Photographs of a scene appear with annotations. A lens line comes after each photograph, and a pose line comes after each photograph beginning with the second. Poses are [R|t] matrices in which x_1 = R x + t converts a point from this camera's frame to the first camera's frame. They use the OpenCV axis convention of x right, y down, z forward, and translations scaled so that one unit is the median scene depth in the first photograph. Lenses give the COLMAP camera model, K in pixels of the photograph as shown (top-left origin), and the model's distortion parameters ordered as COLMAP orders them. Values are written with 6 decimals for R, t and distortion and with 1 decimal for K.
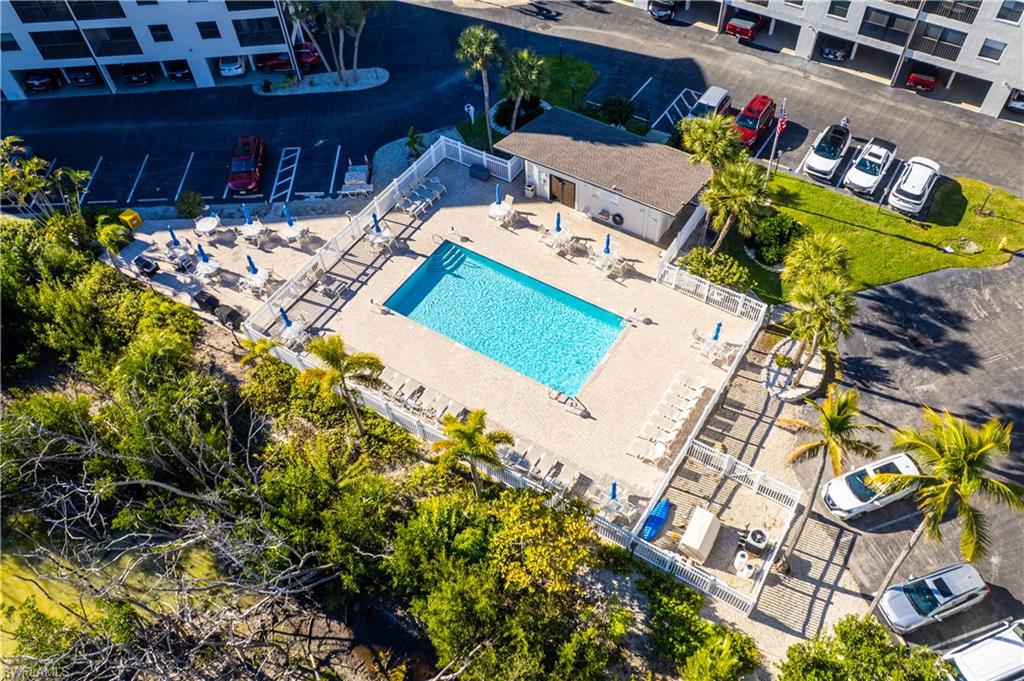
lens RADIAL K [[803.3, 0, 545.8], [0, 803.3, 373.1], [0, 0, 1]] dist [-0.064236, 0.046632]
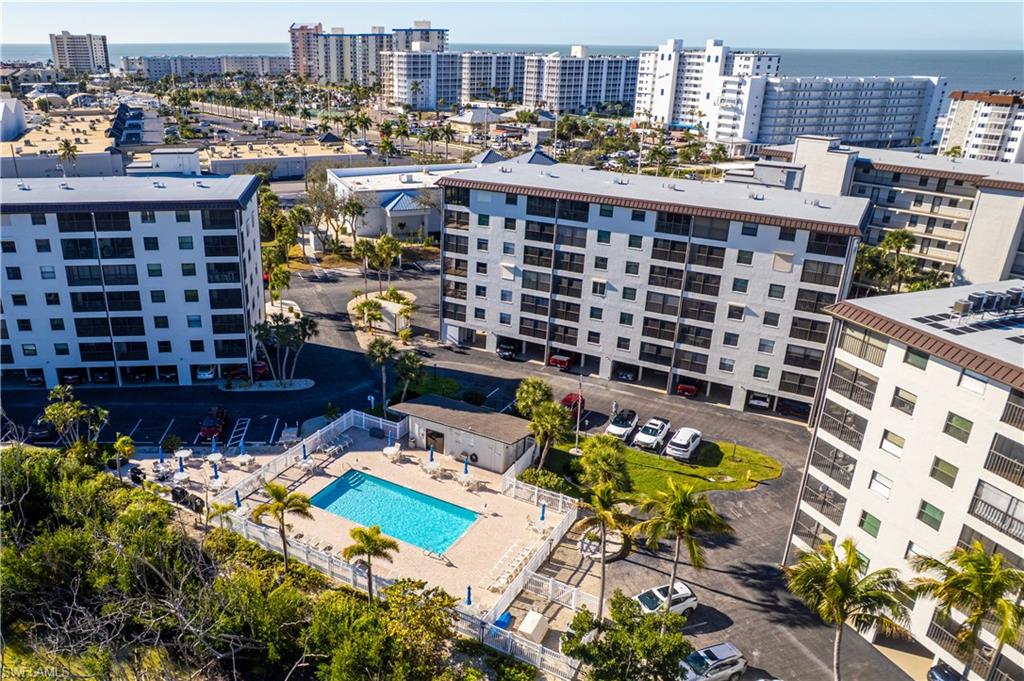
lens RADIAL K [[769.7, 0, 417.4], [0, 769.7, 365.1], [0, 0, 1]] dist [-0.068781, 0.056938]
pose [[0.999719, 0.021881, -0.009165, -0.001004], [-0.023538, 0.866771, -0.498150, 0.344251], [-0.002956, 0.498226, 0.867042, -0.259033]]
